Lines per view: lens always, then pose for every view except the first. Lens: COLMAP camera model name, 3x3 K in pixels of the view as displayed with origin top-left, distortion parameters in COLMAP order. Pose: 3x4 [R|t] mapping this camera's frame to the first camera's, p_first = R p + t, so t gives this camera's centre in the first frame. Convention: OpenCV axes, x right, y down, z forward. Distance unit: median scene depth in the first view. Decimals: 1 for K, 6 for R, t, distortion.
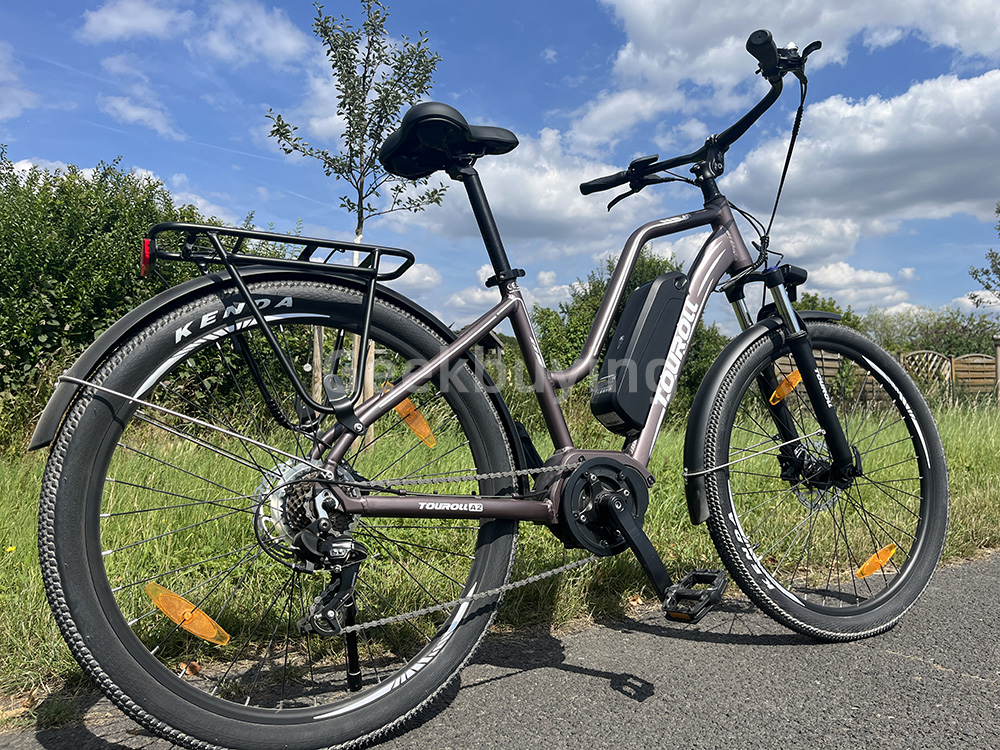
lens RADIAL K [[734.3, 0, 518.0], [0, 734.3, 371.7], [0, 0, 1]] dist [0.052790, -0.079330]
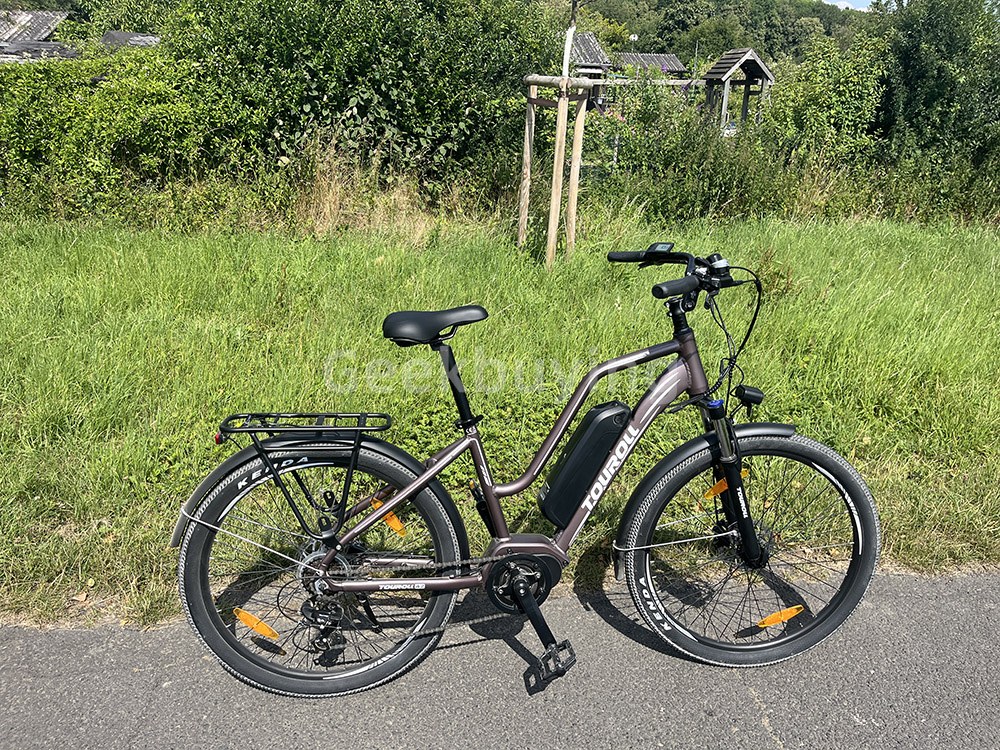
lens RADIAL K [[734.3, 0, 518.0], [0, 734.3, 371.7], [0, 0, 1]] dist [0.052790, -0.079330]
pose [[0.937996, 0.165572, -0.304547, 0.419418], [-0.038869, 0.923251, 0.382227, -0.655558], [0.344459, -0.346690, 0.872441, -0.119939]]
